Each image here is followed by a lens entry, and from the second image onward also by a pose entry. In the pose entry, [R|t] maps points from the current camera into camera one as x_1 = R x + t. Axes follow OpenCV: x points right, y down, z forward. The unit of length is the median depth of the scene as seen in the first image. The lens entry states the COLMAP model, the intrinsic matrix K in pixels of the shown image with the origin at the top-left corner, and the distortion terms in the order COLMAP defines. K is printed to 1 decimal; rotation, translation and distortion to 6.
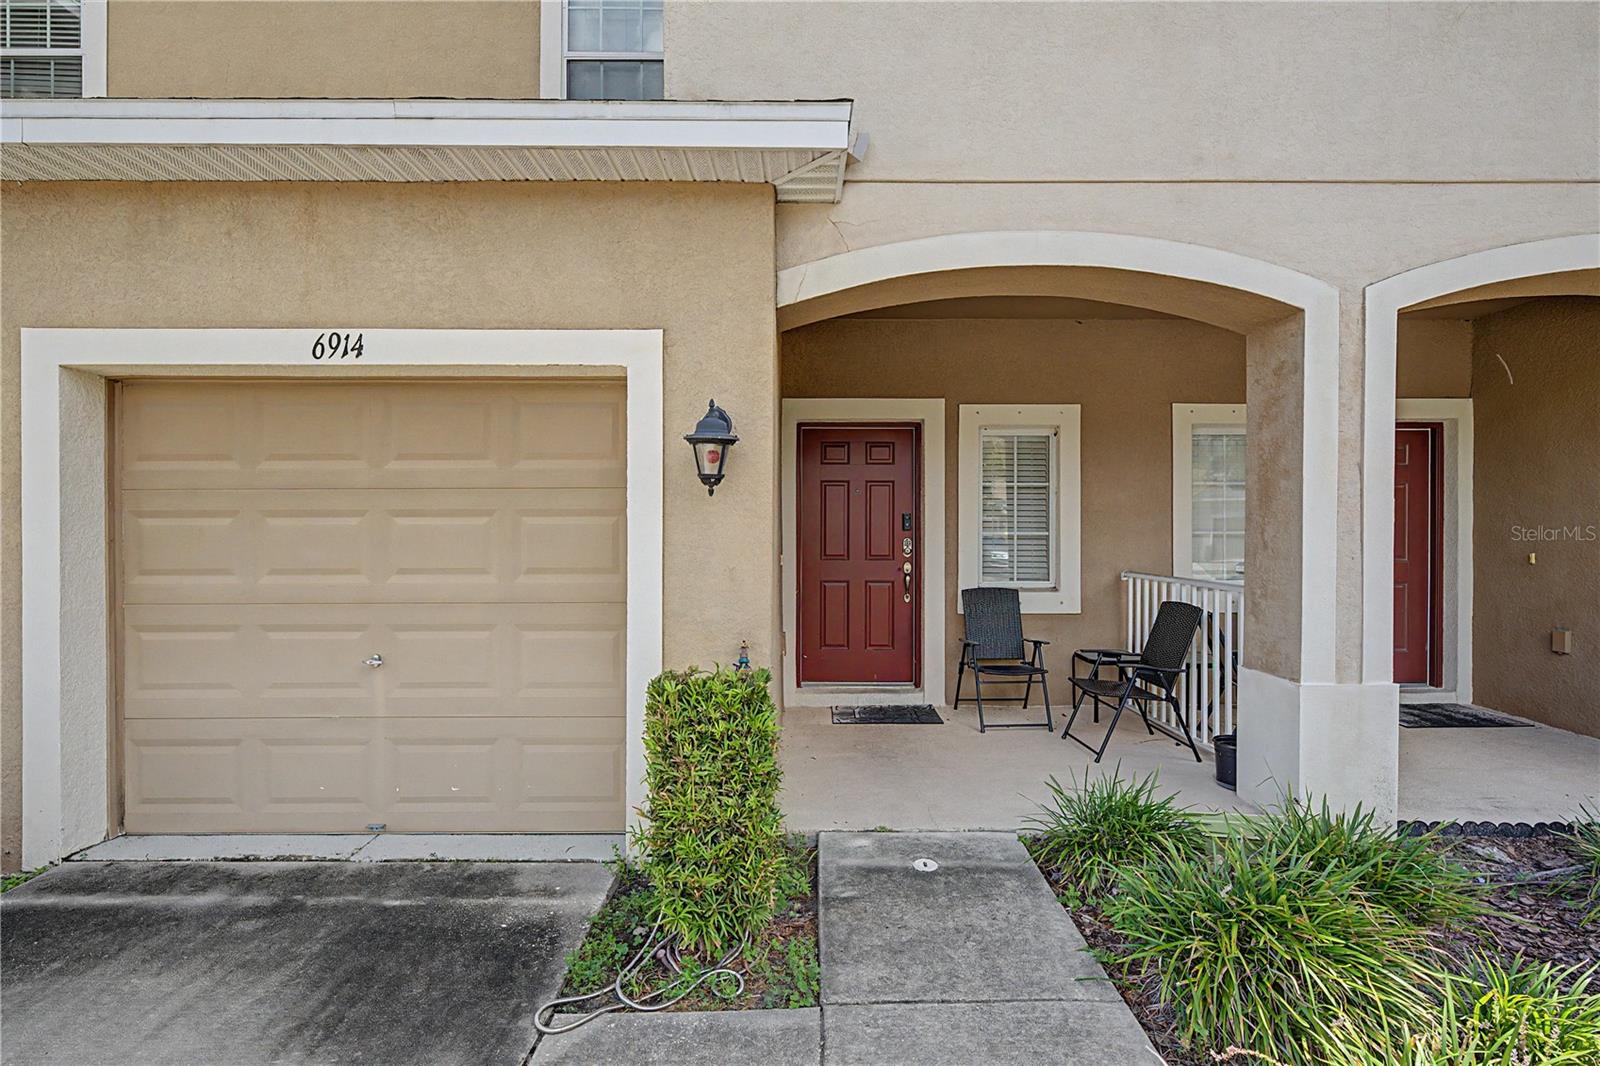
lens RADIAL K [[734.1, 0, 803.5], [0, 734.1, 526.2], [0, 0, 1]] dist [0.001434, -0.000048]
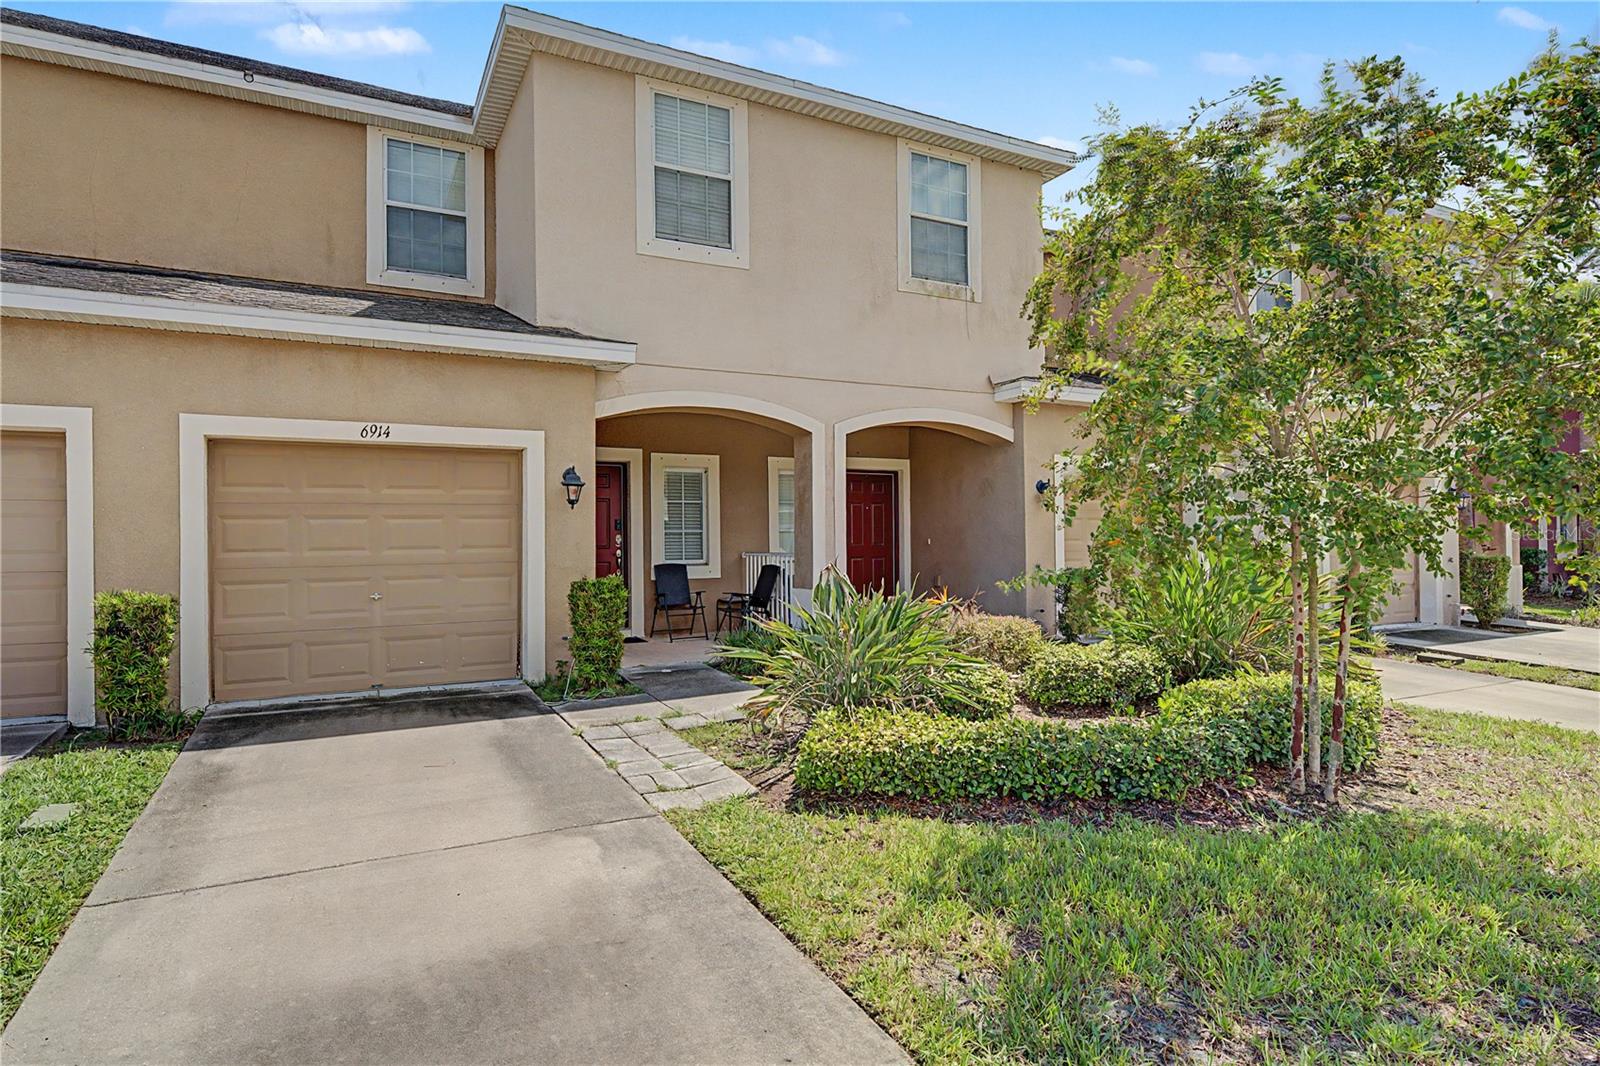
lens RADIAL K [[875.9, 0, 799.4], [0, 875.9, 531.9], [0, 0, 1]] dist [-0.000181, -0.000080]
pose [[0.888404, -0.005986, 0.459023, -0.645826], [0.010301, 0.999923, -0.006896, 0.046359], [-0.458946, 0.010855, 0.888398, -1.465010]]
